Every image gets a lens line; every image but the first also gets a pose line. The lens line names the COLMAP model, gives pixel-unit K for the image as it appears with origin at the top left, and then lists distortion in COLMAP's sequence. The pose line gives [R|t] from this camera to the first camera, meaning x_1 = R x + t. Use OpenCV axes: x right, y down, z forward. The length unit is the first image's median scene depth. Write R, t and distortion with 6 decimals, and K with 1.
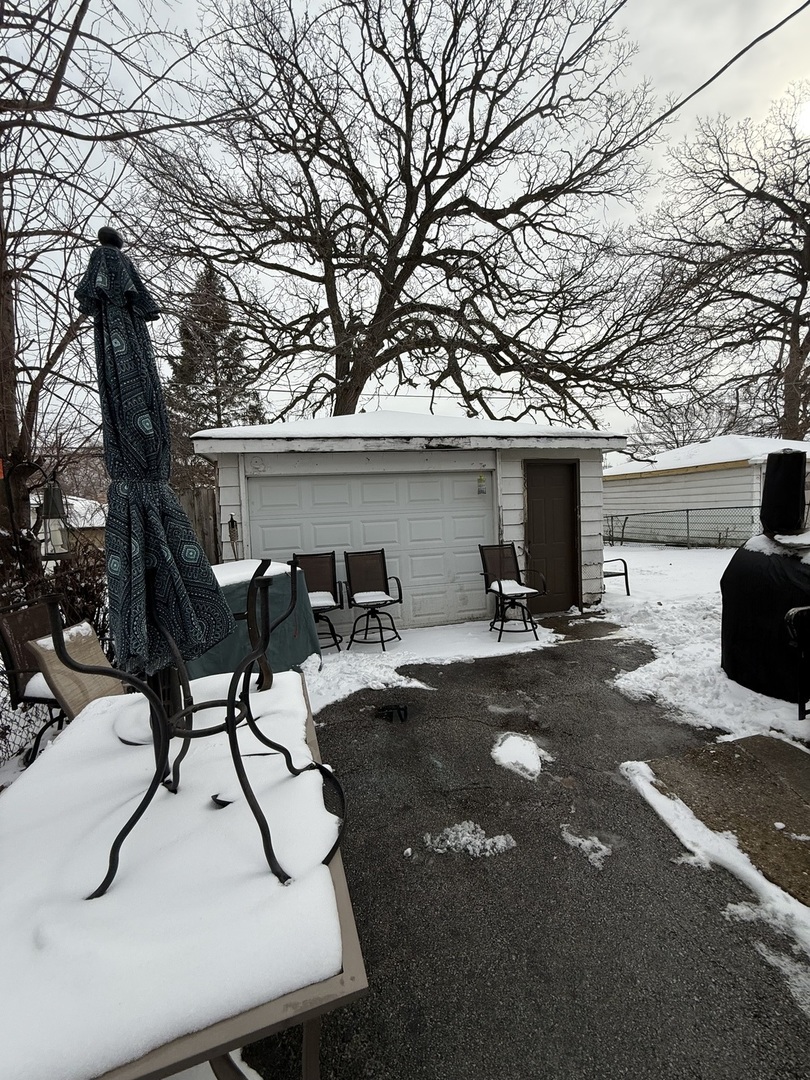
lens RADIAL K [[432.1, 0, 401.7], [0, 432.1, 542.2], [0, 0, 1]] dist [-0.000145, -0.000055]
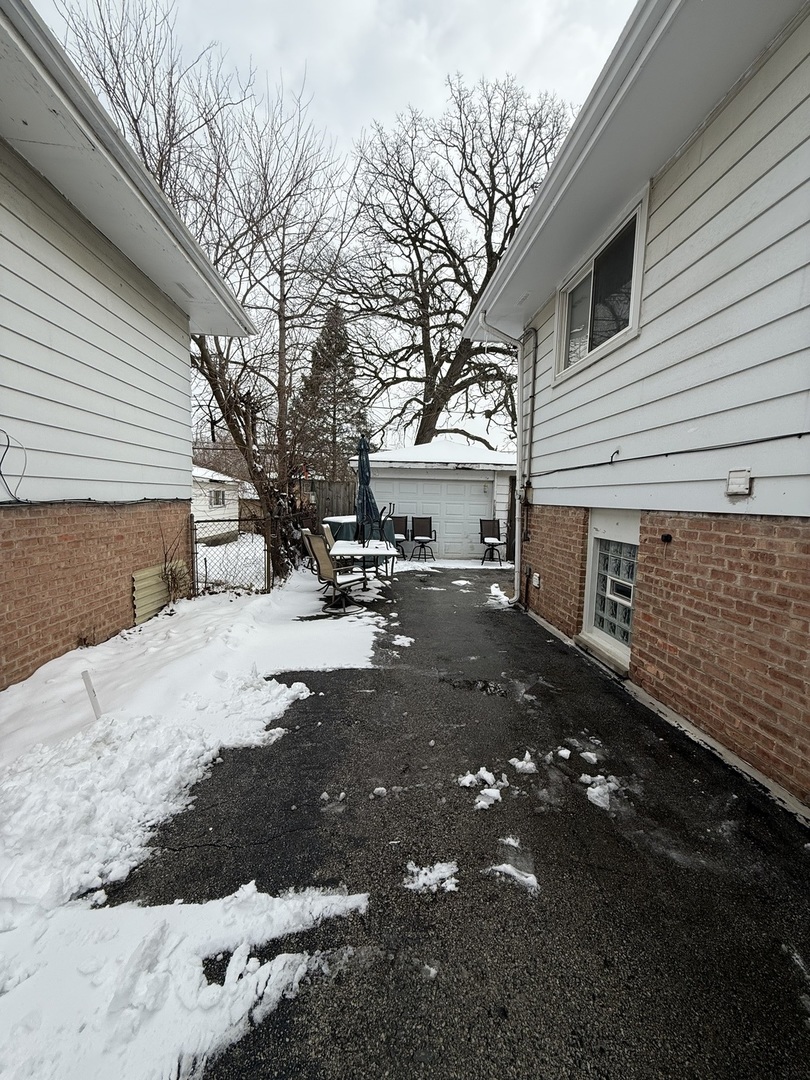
lens RADIAL K [[432.1, 0, 405.6], [0, 432.1, 537.3], [0, 0, 1]] dist [-0.000145, -0.000055]
pose [[0.980205, 0.085655, -0.178496, 0.187481], [-0.083626, 0.996318, 0.018872, 0.074544], [0.179456, -0.003572, 0.983760, -0.906699]]
